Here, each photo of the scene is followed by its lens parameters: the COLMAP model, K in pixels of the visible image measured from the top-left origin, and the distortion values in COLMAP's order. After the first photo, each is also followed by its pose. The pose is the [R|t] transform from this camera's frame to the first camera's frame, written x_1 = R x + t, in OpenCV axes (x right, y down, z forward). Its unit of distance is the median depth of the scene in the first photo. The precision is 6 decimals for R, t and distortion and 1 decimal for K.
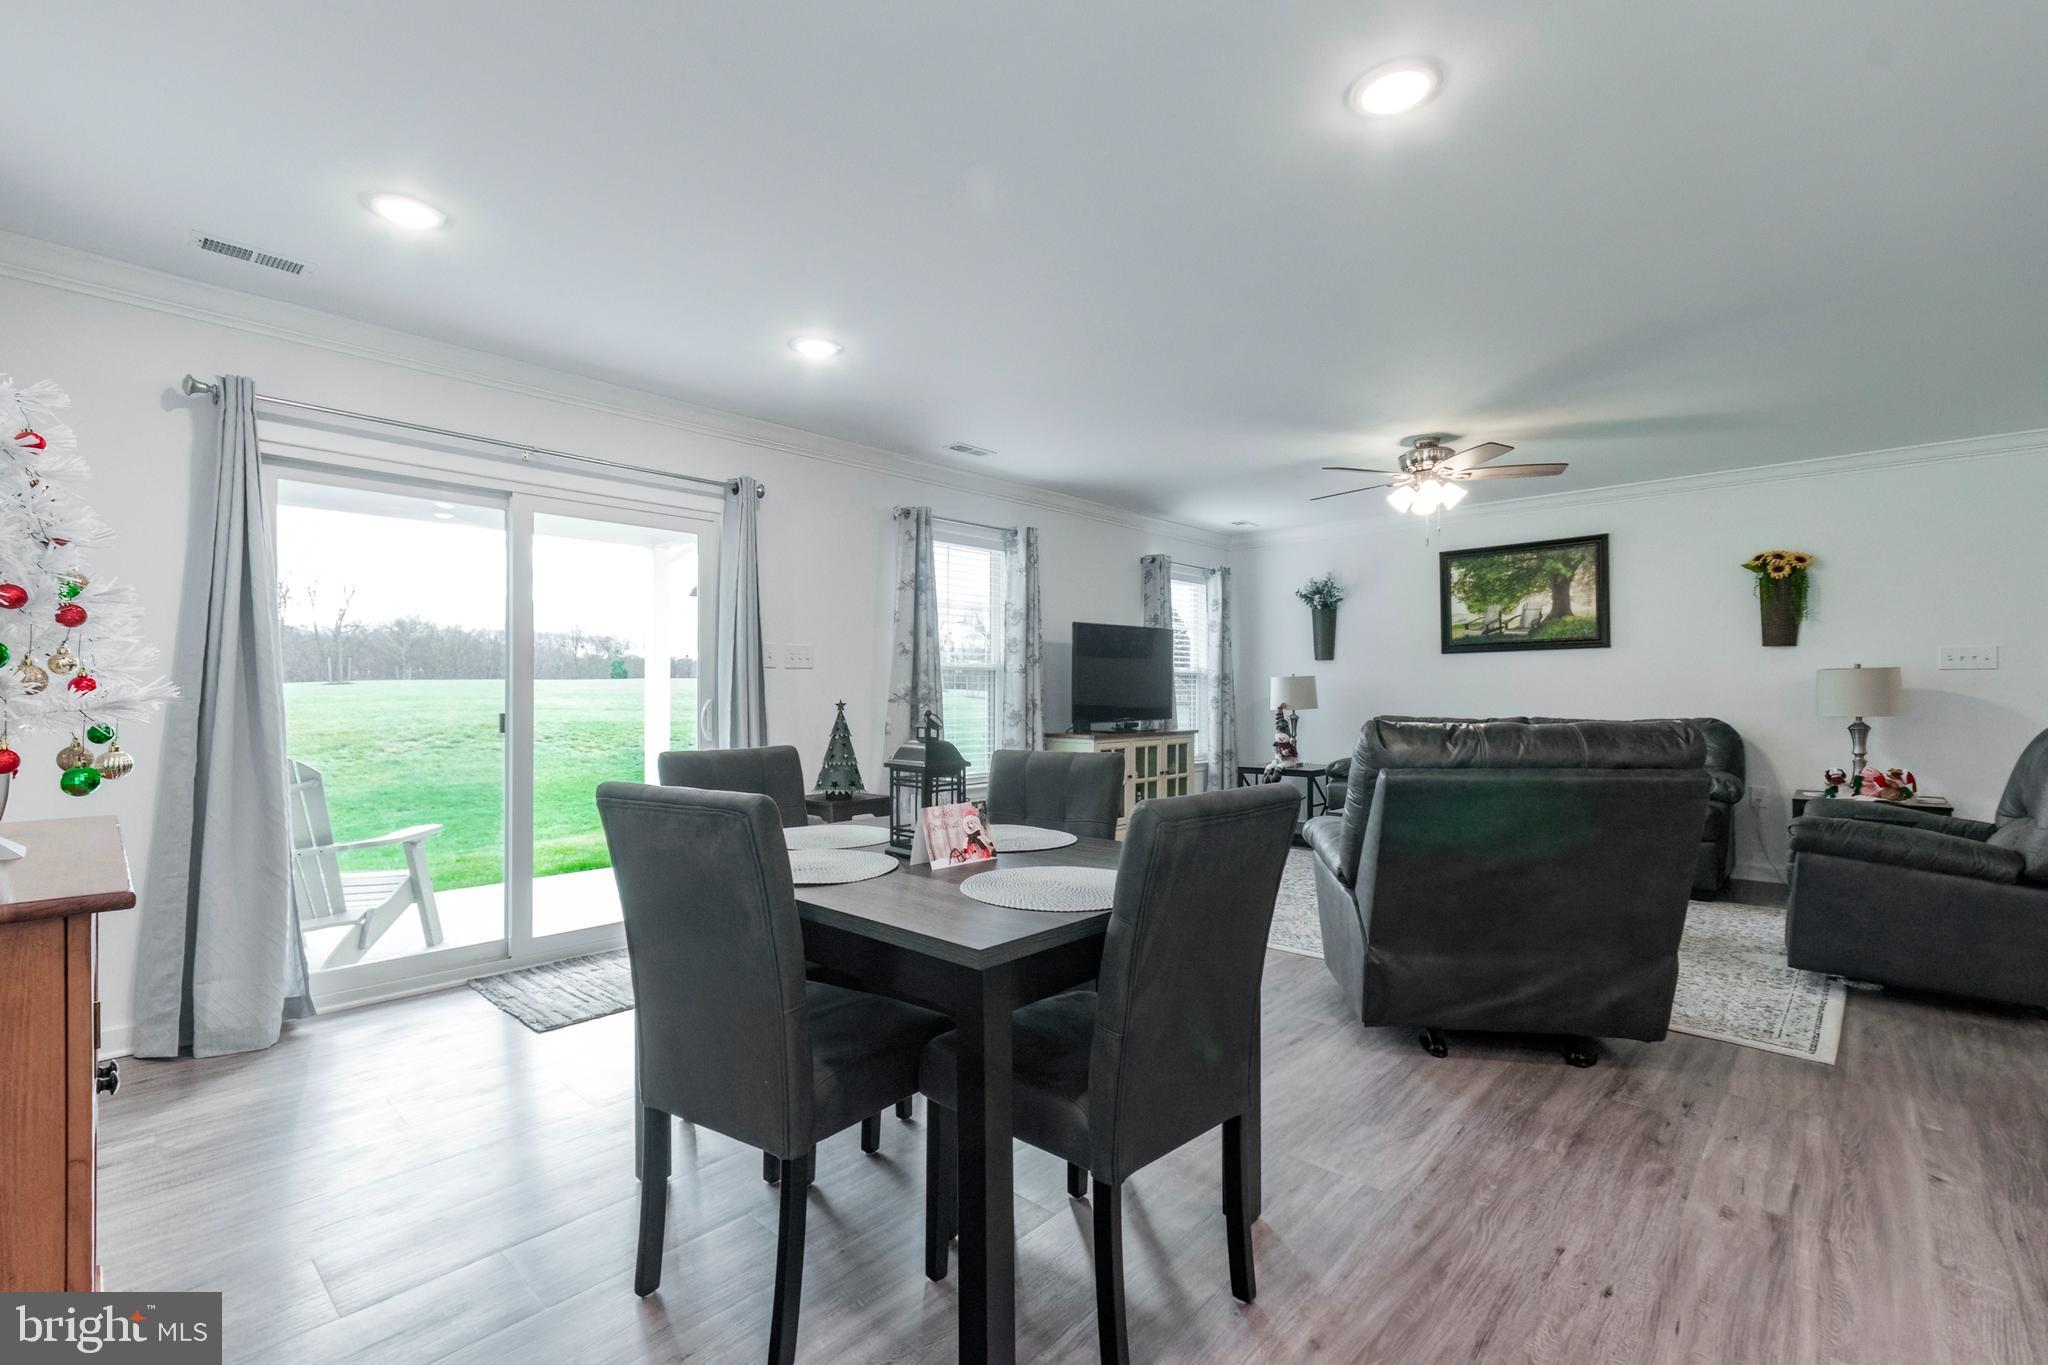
lens RADIAL K [[908.4, 0, 1008.6], [0, 908.4, 698.8], [0, 0, 1]] dist [0.001444, -0.000182]
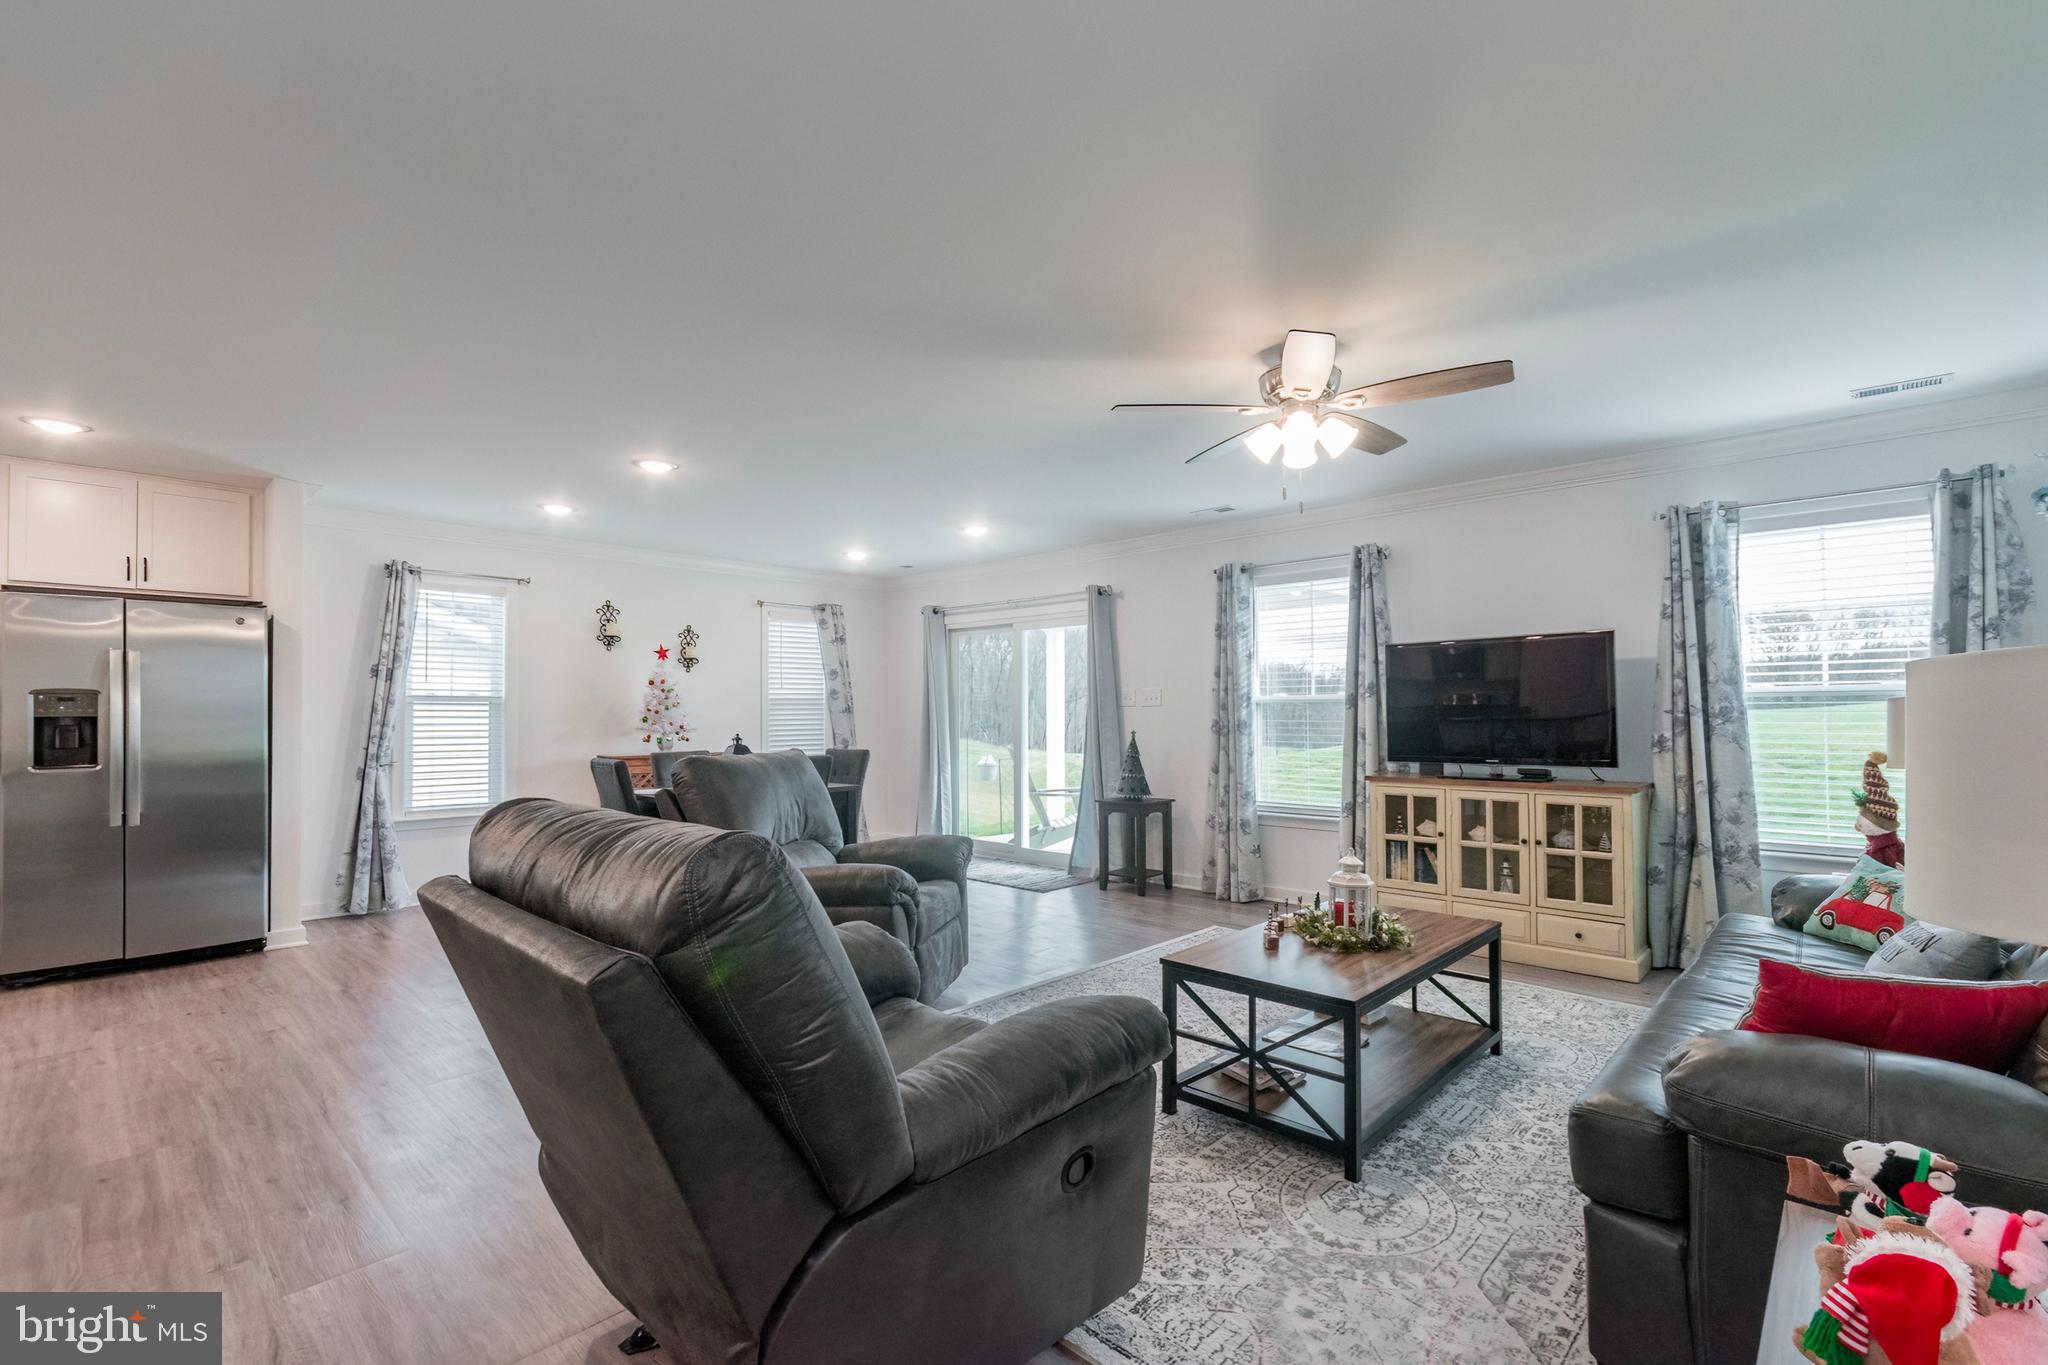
lens RADIAL K [[908.4, 0, 1047.8], [0, 908.4, 700.0], [0, 0, 1]] dist [0.001444, -0.000182]
pose [[0.006678, -0.014690, -0.999870, 0.930722], [-0.002239, 0.999889, -0.014706, -0.017919], [0.999975, 0.002337, 0.006644, 0.678365]]
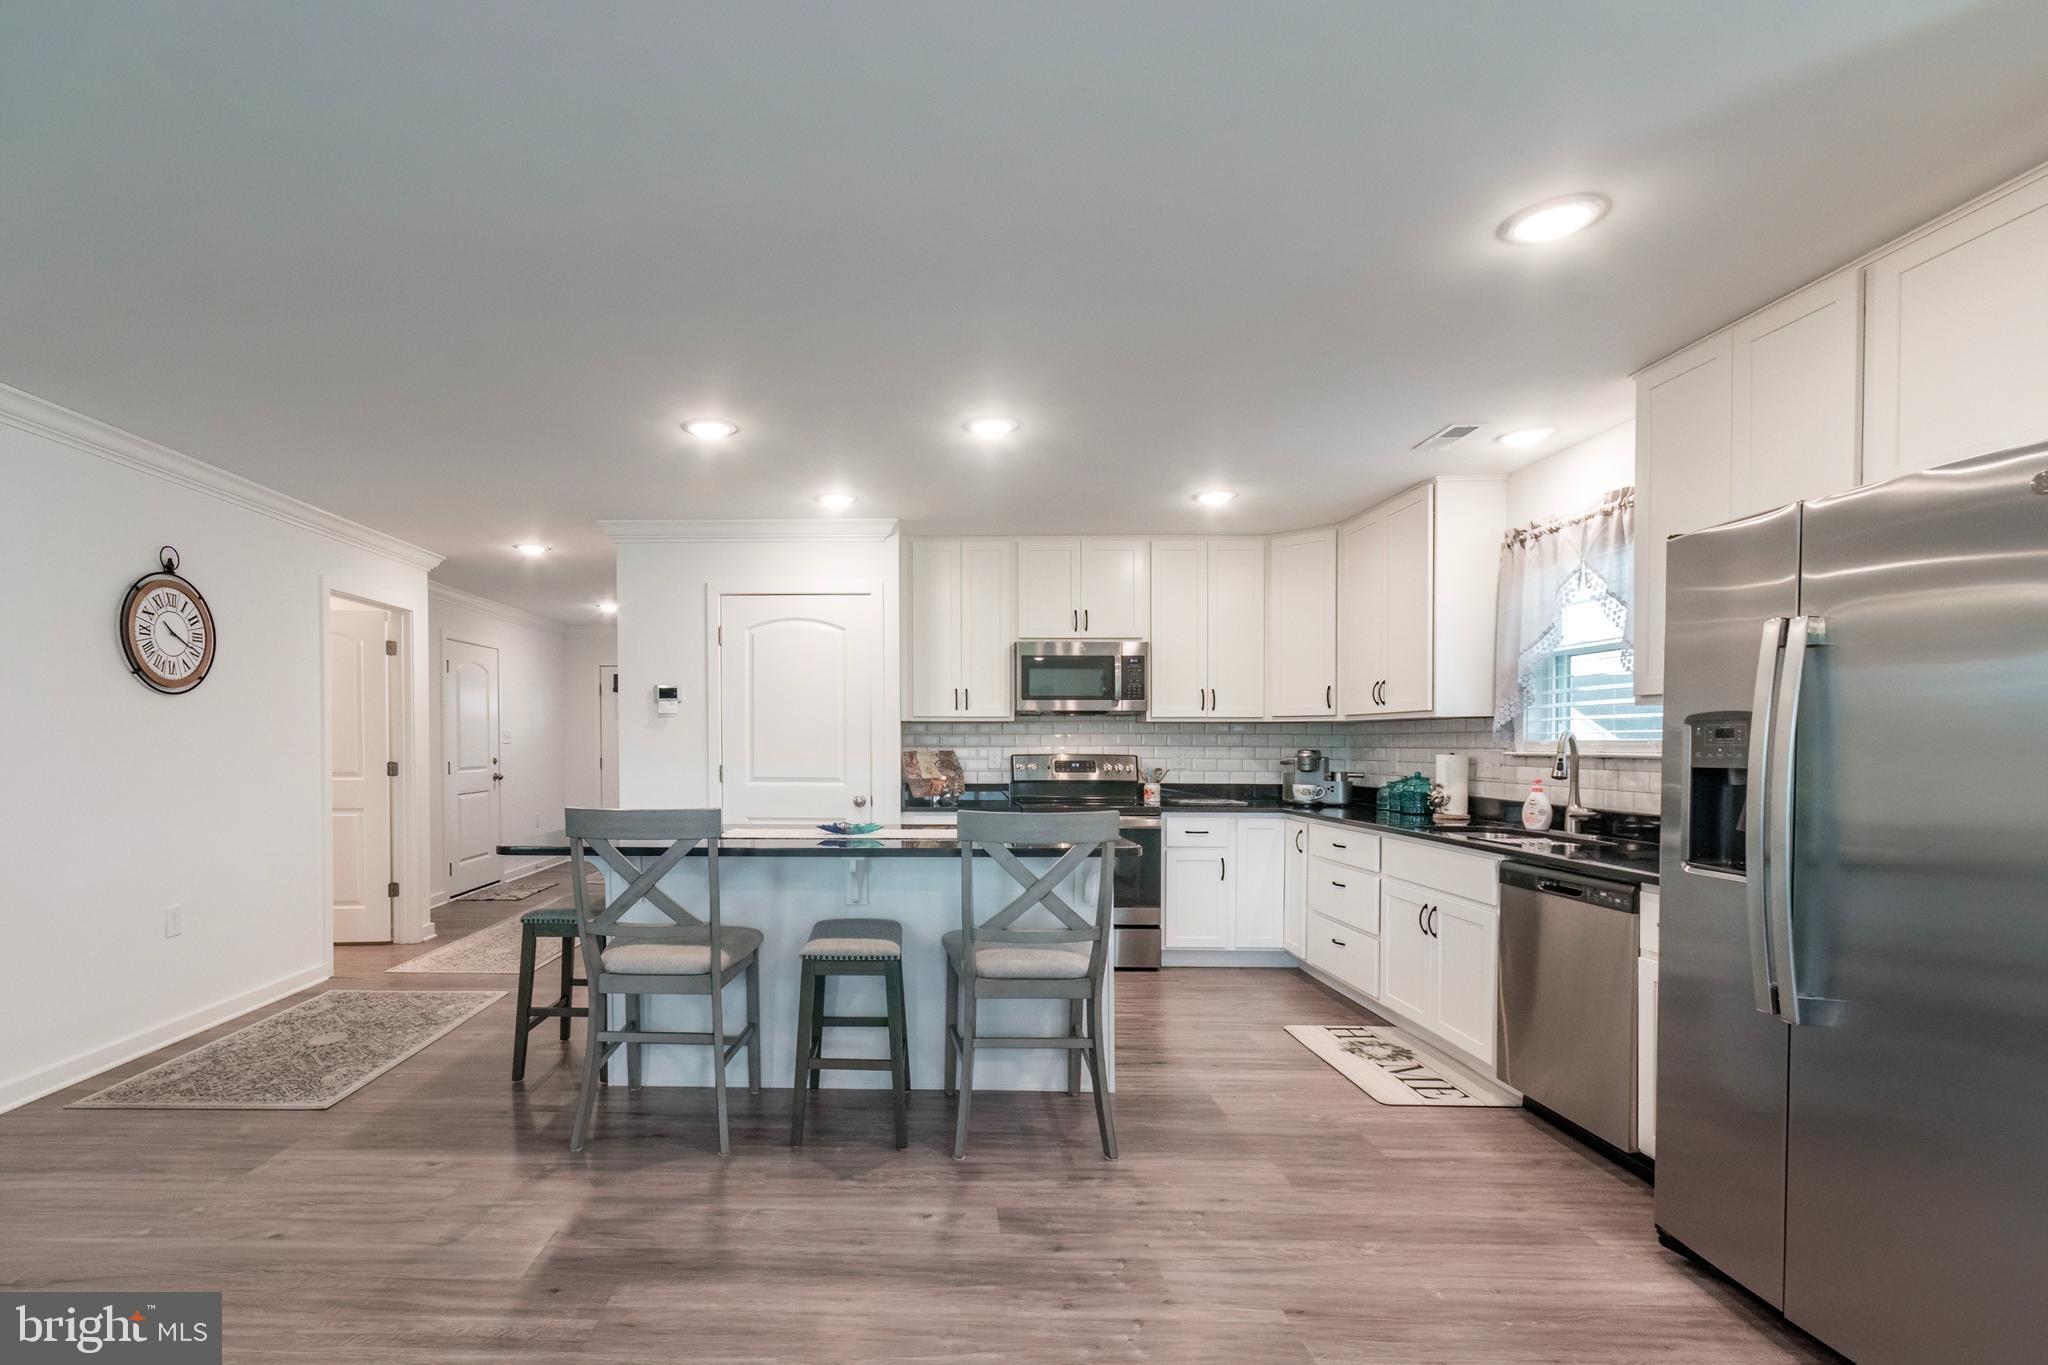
lens RADIAL K [[945.8, 0, 893.4], [0, 945.8, 766.1], [0, 0, 1]] dist [0.001977, 0.001603]
pose [[-0.664314, -0.017576, 0.747247, 0.148987], [0.005542, 0.999580, 0.028438, -0.026663], [-0.747433, 0.023033, -0.663938, 0.399304]]
